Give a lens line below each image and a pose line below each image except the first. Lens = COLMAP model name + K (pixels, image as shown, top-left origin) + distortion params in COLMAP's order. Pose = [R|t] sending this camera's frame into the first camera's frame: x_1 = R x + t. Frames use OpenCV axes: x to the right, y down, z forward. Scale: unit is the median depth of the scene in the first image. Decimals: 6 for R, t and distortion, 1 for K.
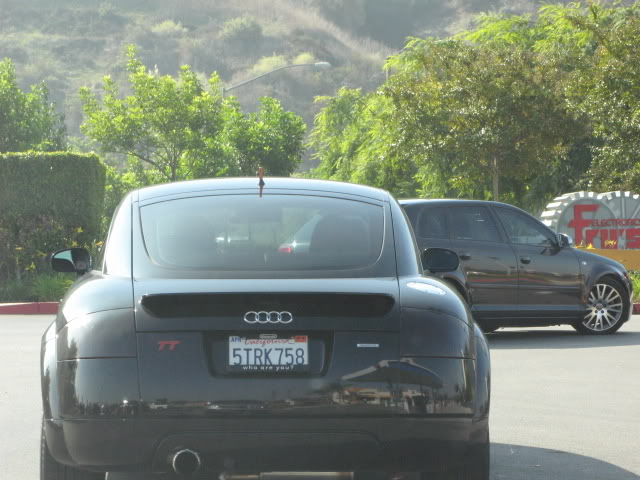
lens RADIAL K [[2650.1, 0, 320.0], [0, 2650.1, 240.0], [0, 0, 1]] dist [1.342145, 1.735595]
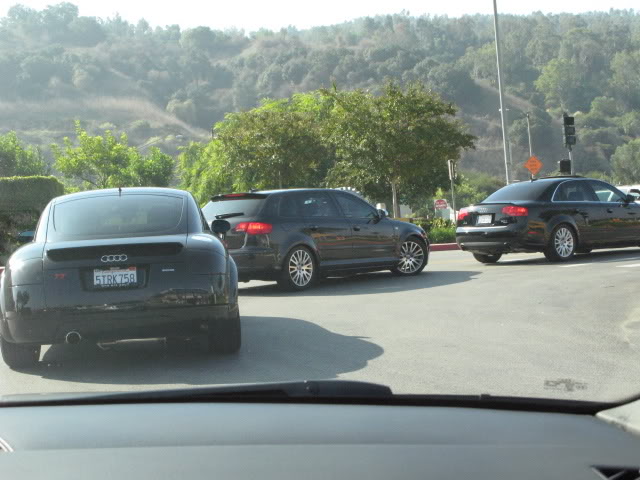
lens RADIAL K [[1160.9, 0, 320.0], [0, 1160.9, 240.0], [0, 0, 1]] dist [-0.030481, -0.276517]
pose [[0.991784, -0.048315, 0.118451, -0.003280], [0.045900, 0.998680, 0.023035, -0.000573], [-0.119408, -0.017409, 0.992693, 0.180607]]
